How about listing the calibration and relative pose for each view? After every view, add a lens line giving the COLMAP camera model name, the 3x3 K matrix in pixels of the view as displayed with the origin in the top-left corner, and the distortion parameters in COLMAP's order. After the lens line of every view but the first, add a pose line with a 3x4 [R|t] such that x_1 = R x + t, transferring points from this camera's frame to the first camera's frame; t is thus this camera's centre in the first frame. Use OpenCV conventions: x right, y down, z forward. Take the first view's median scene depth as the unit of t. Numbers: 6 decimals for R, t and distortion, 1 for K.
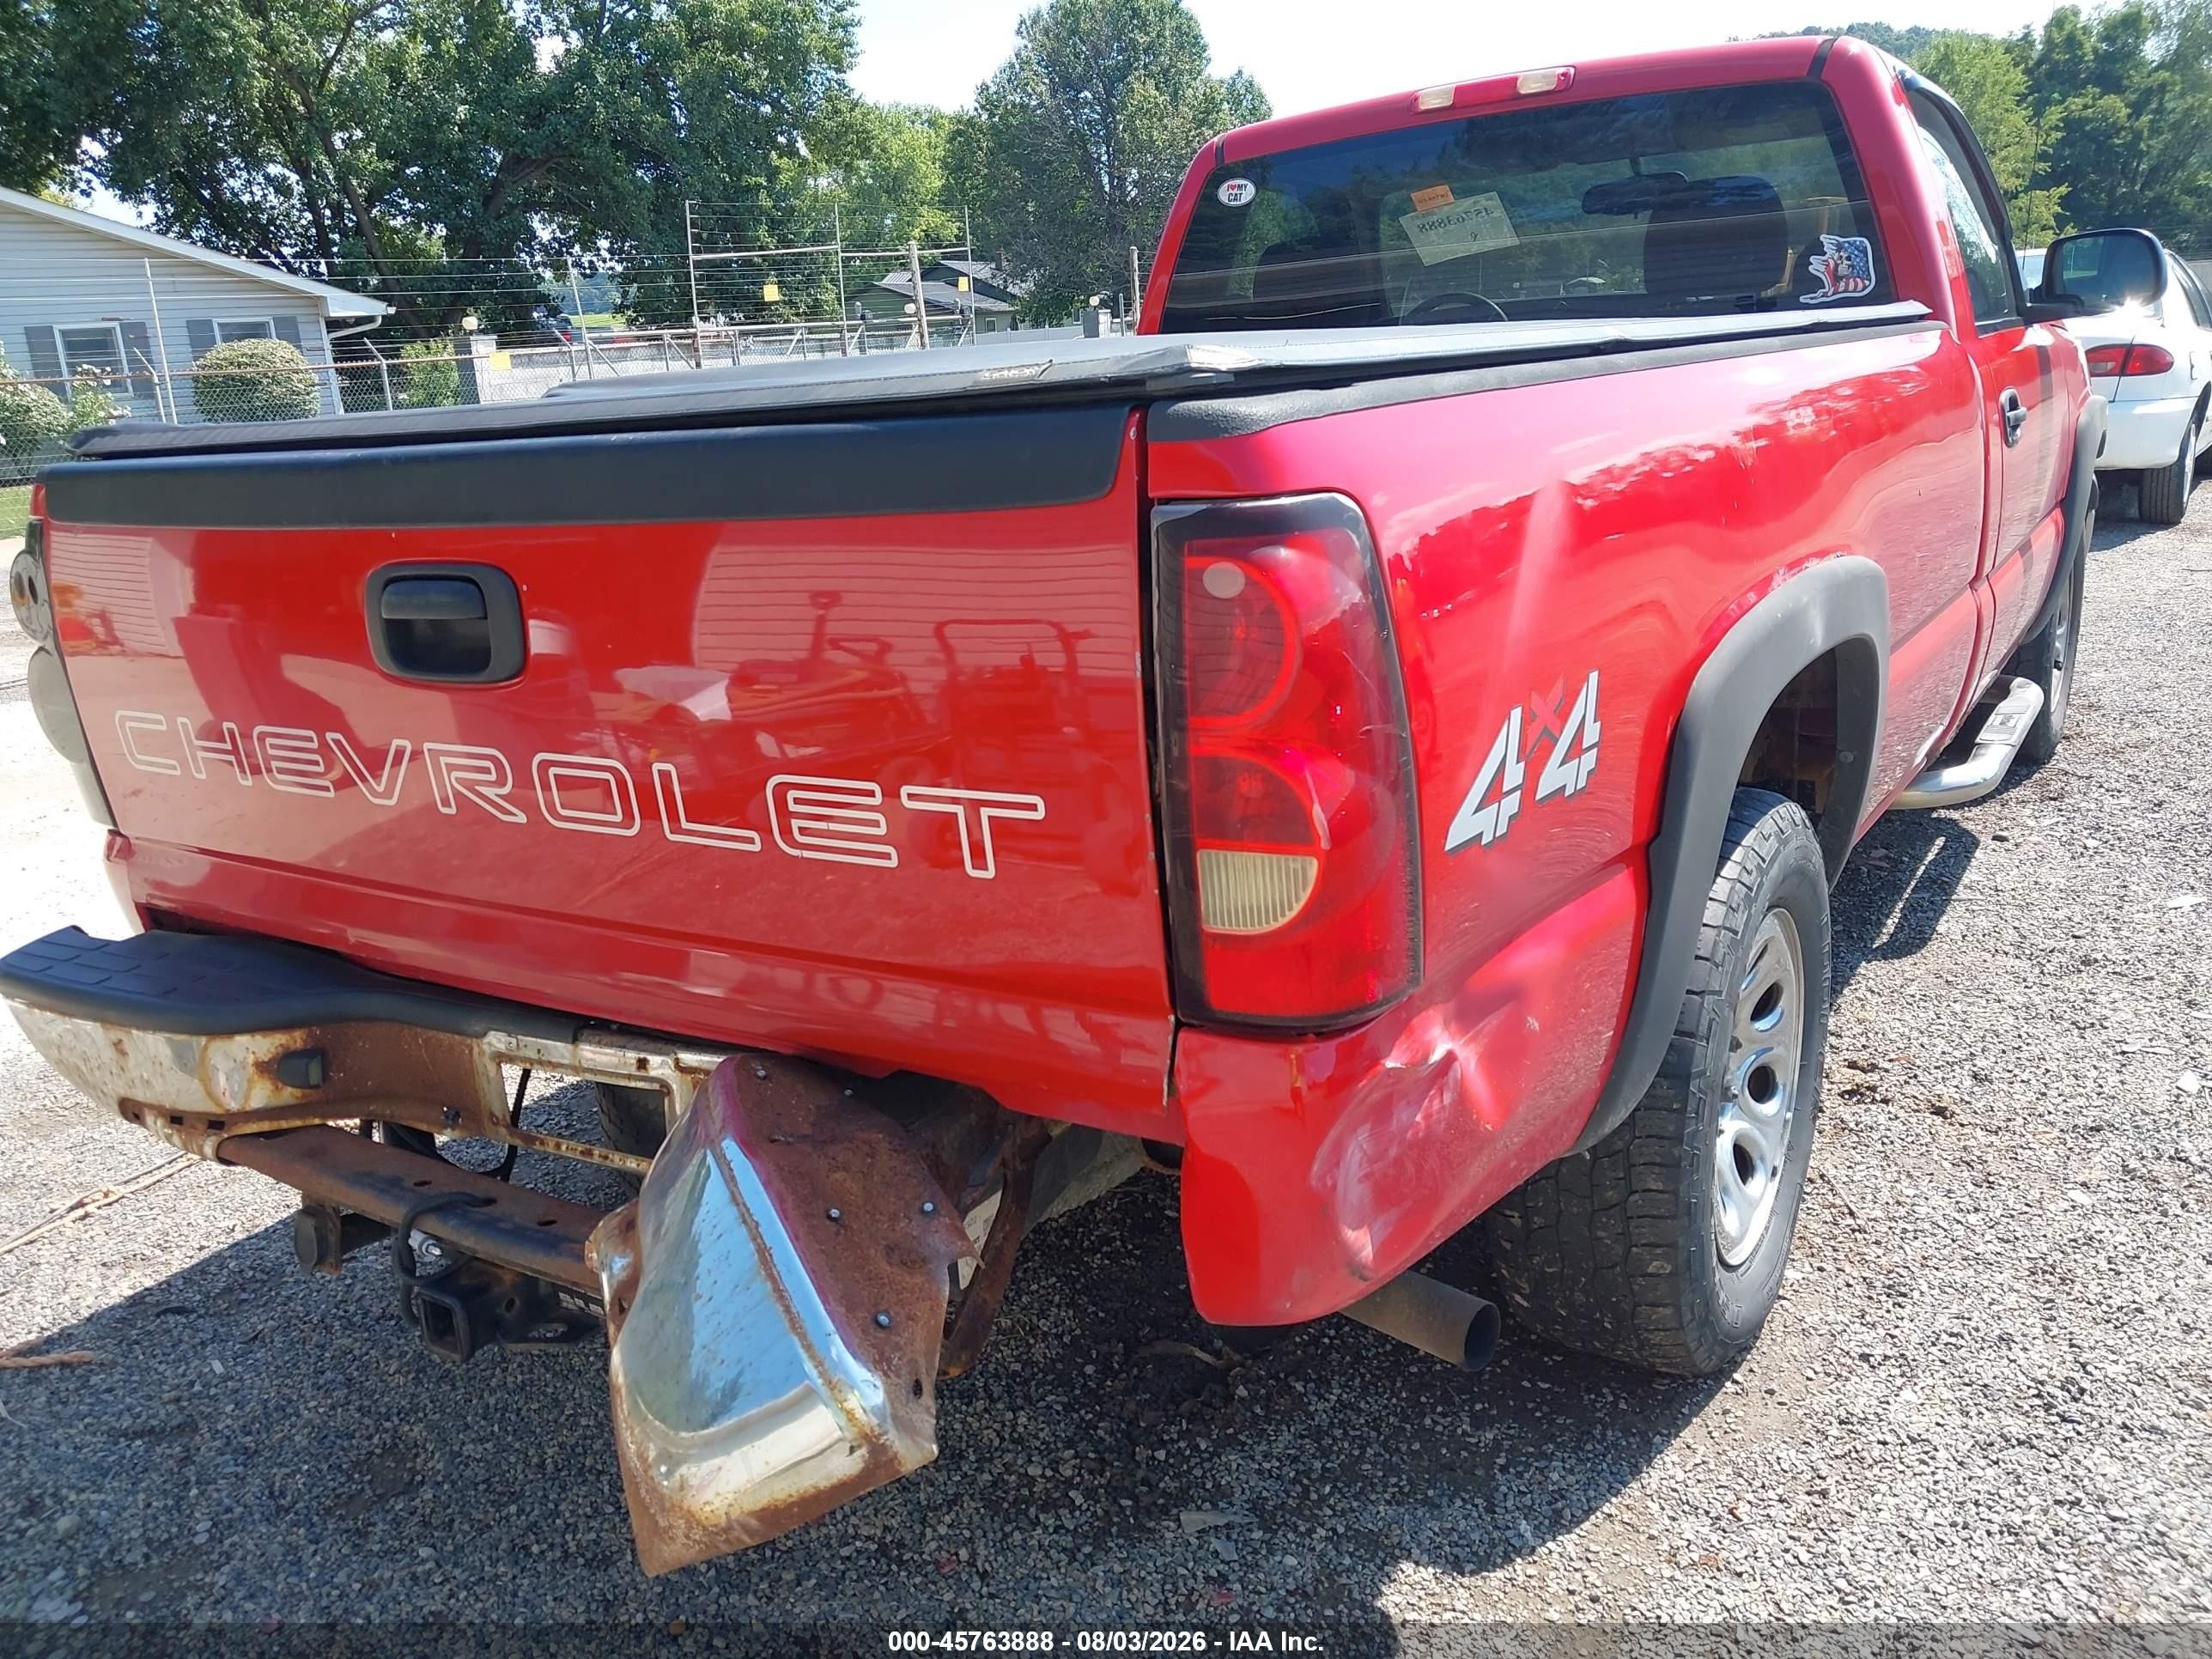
lens RADIAL K [[1620.3, 0, 1106.0], [0, 1620.3, 829.5], [0, 0, 1]] dist [-0.002837, 0.003887]
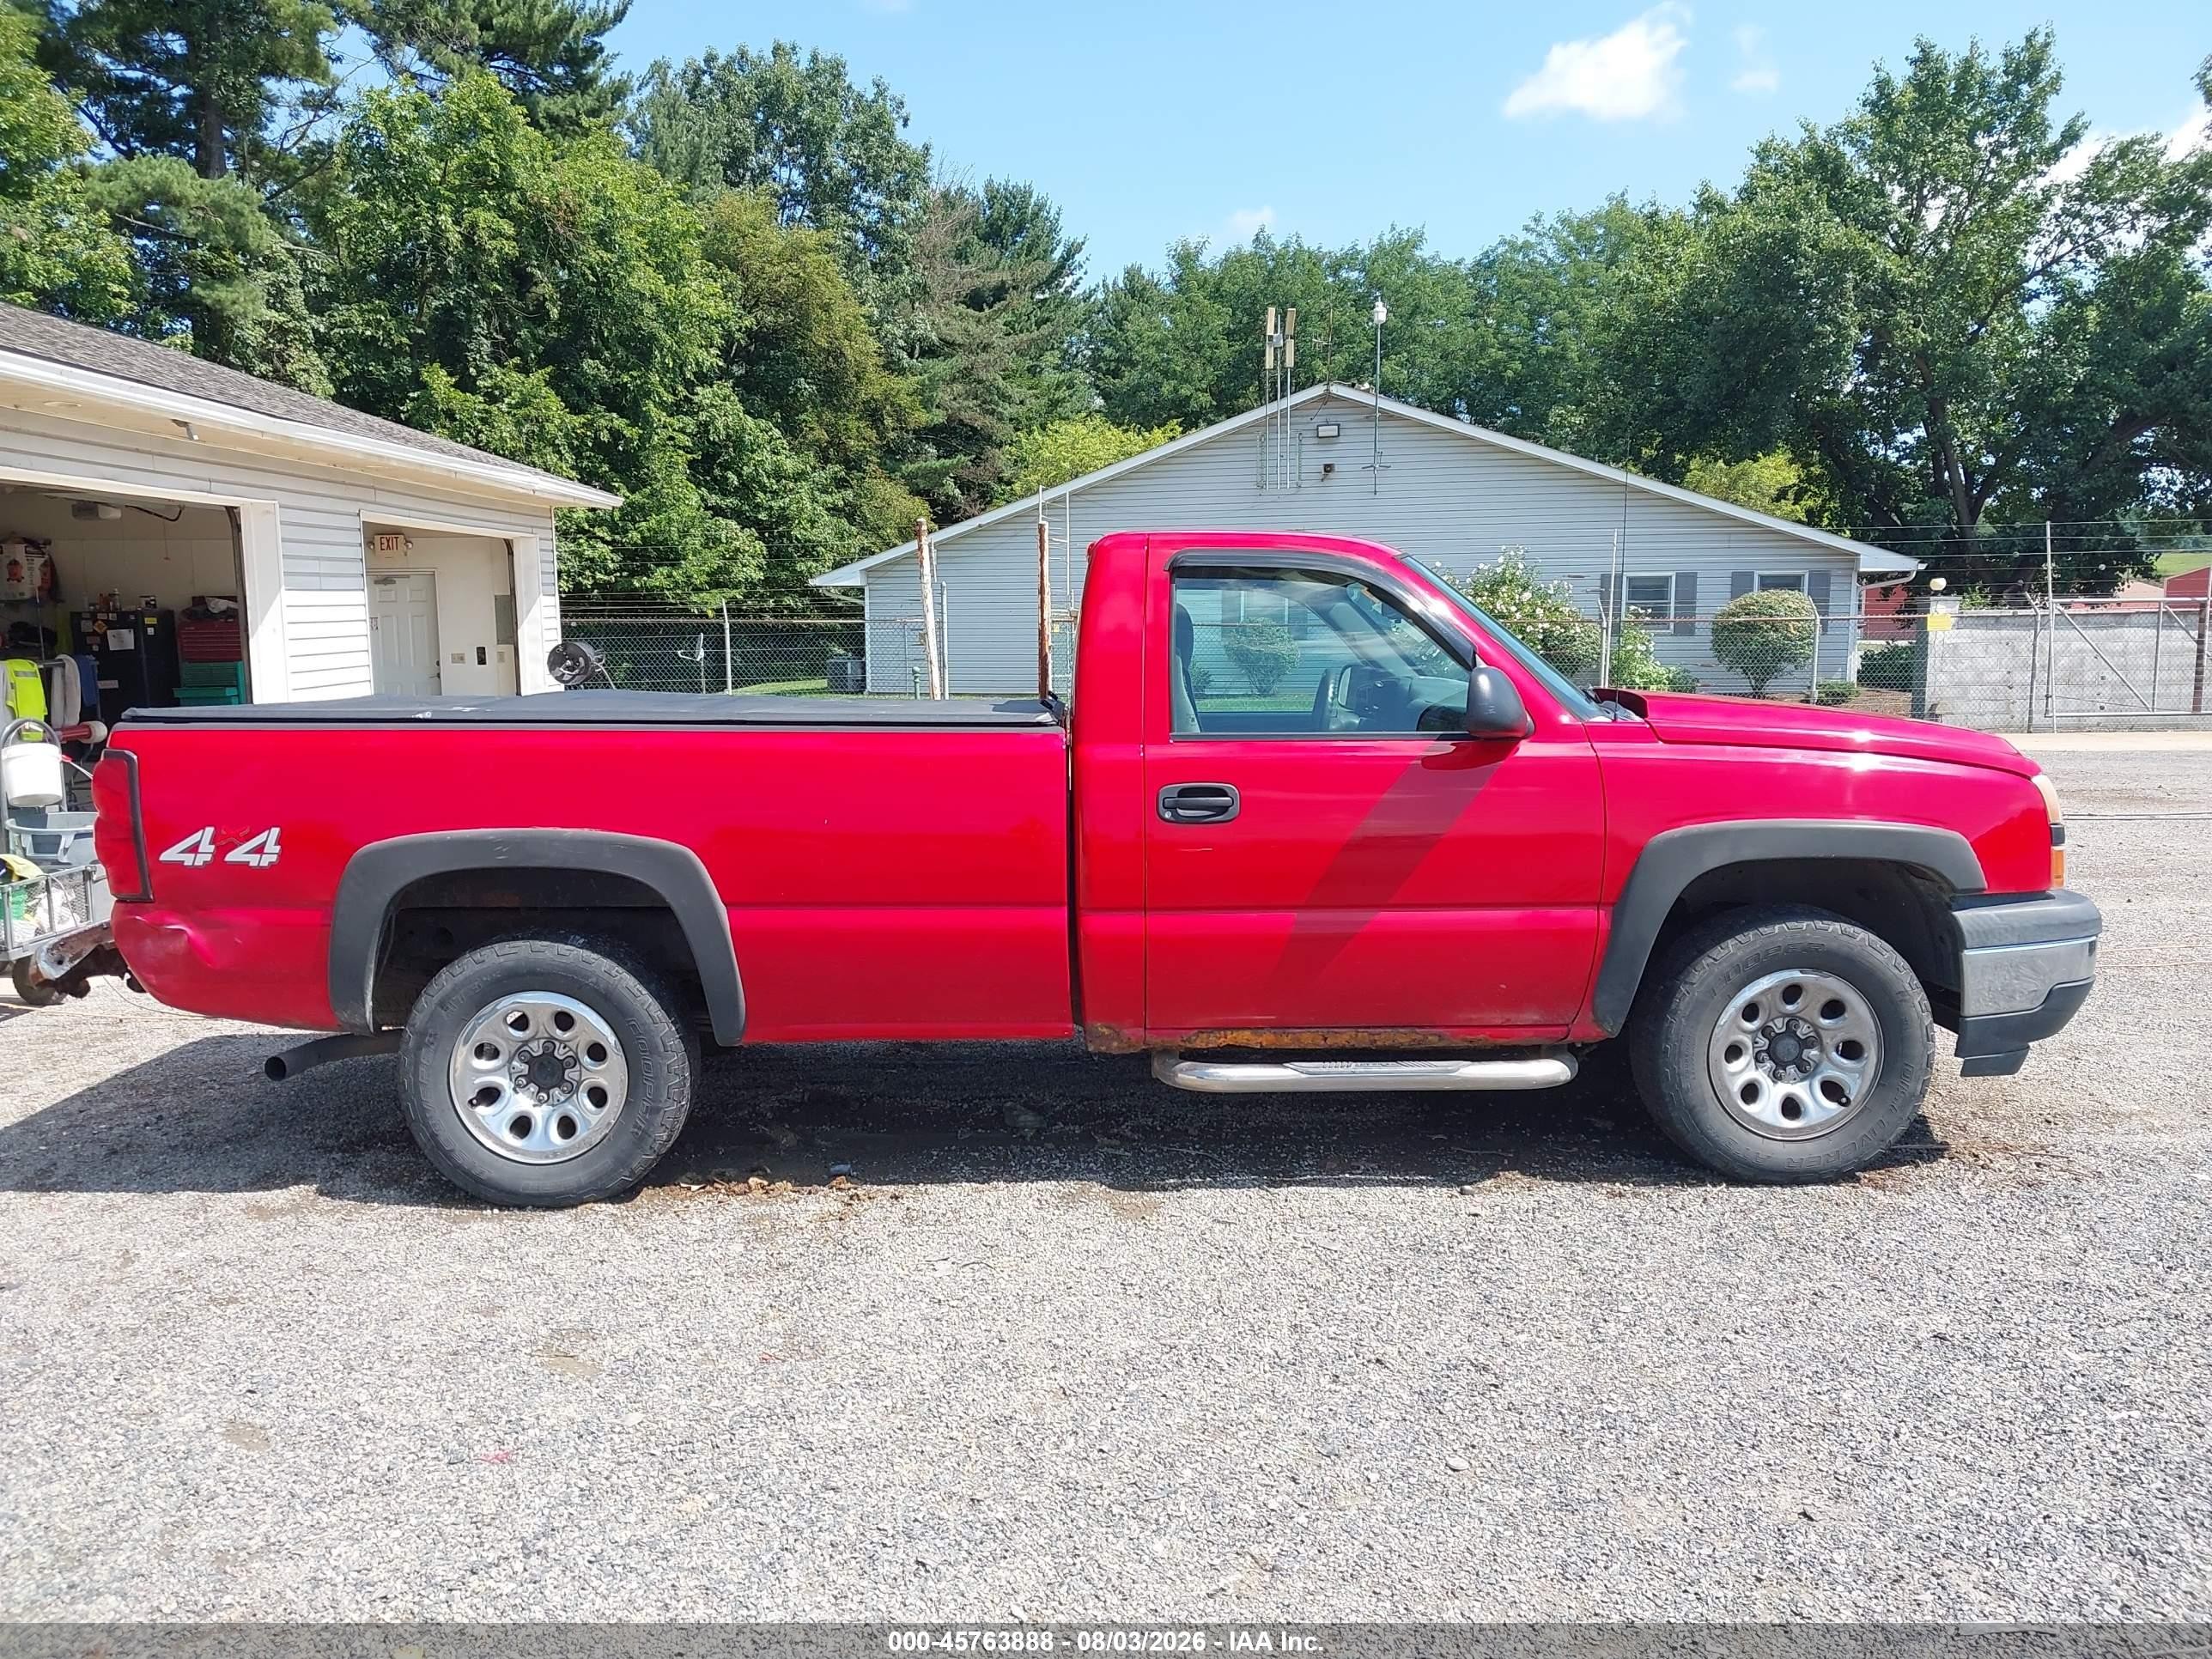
lens RADIAL K [[1620.3, 0, 1106.0], [0, 1620.3, 829.5], [0, 0, 1]] dist [-0.002837, 0.003887]
pose [[0.574395, 0.146921, -0.805285, 0.107546], [-0.257849, 0.966155, -0.007648, -0.014072], [0.776907, 0.212035, 0.592838, 0.013999]]
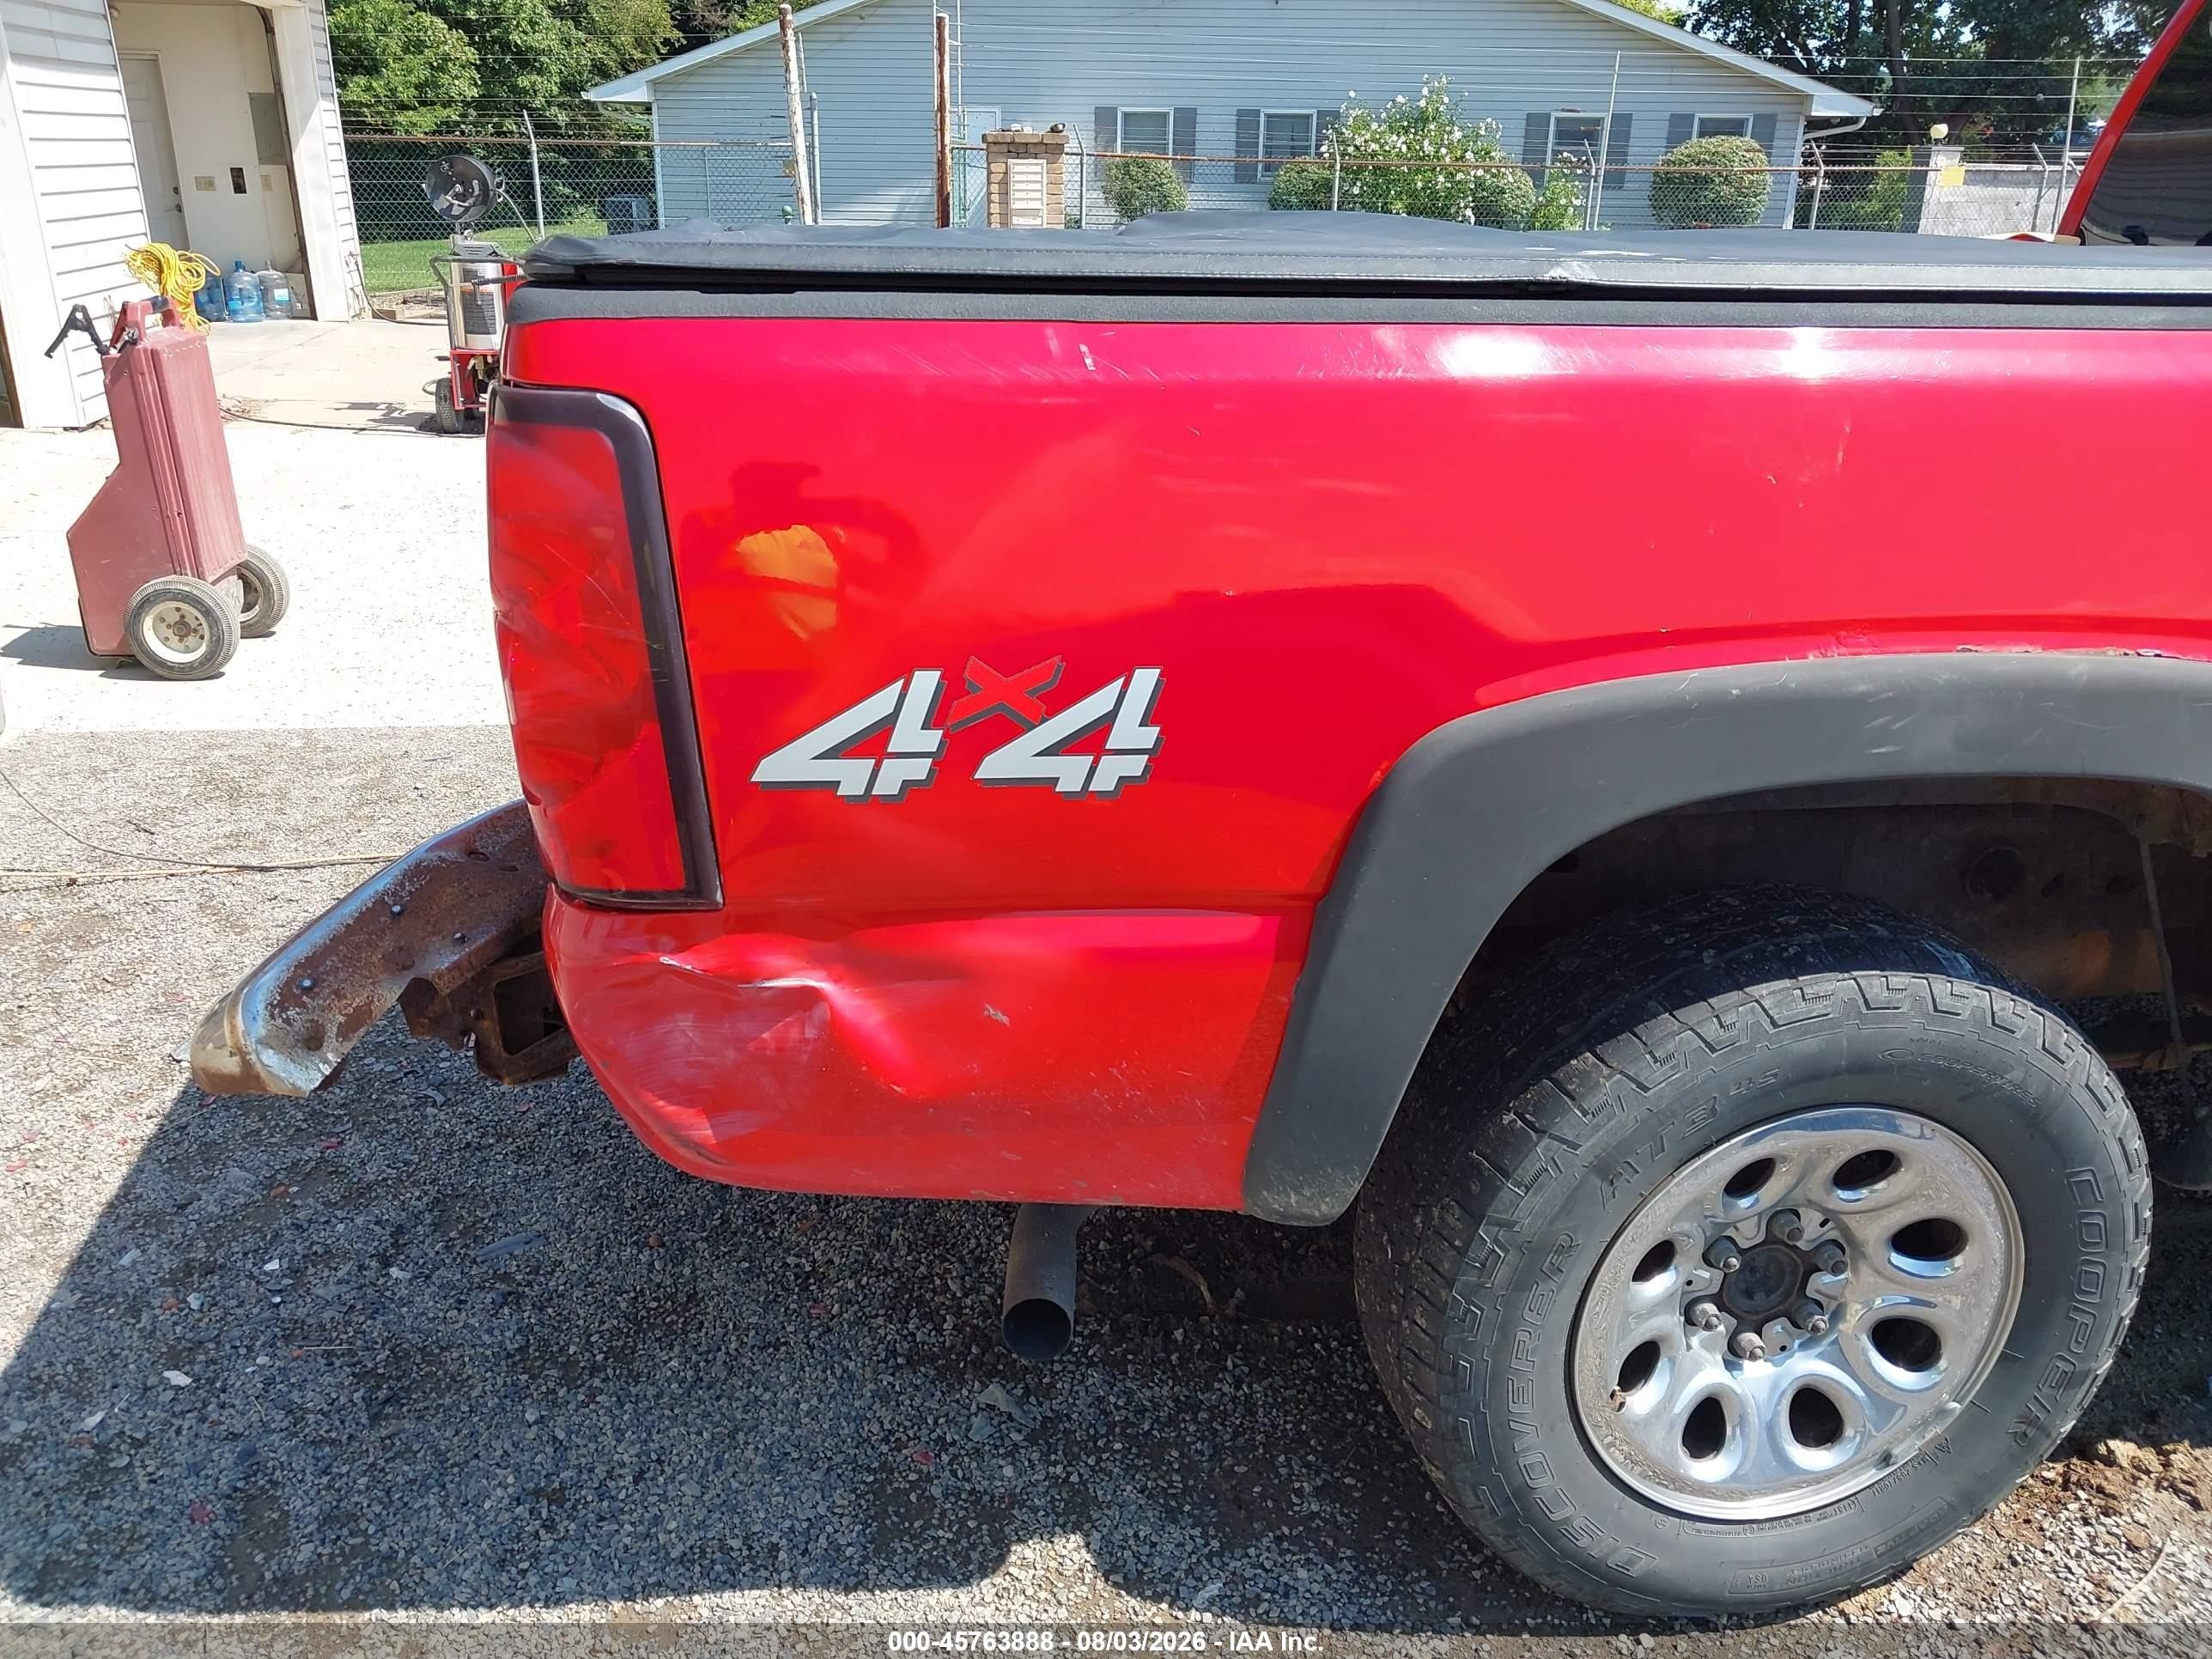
lens RADIAL K [[1705.7, 0, 1106.0], [0, 1705.7, 829.5], [0, 0, 1]] dist [-0.009423, -0.008679]
pose [[0.681373, 0.317925, -0.659283, 0.028092], [-0.256738, 0.947322, 0.191485, -0.005659], [0.685431, 0.038790, 0.727103, 0.010723]]
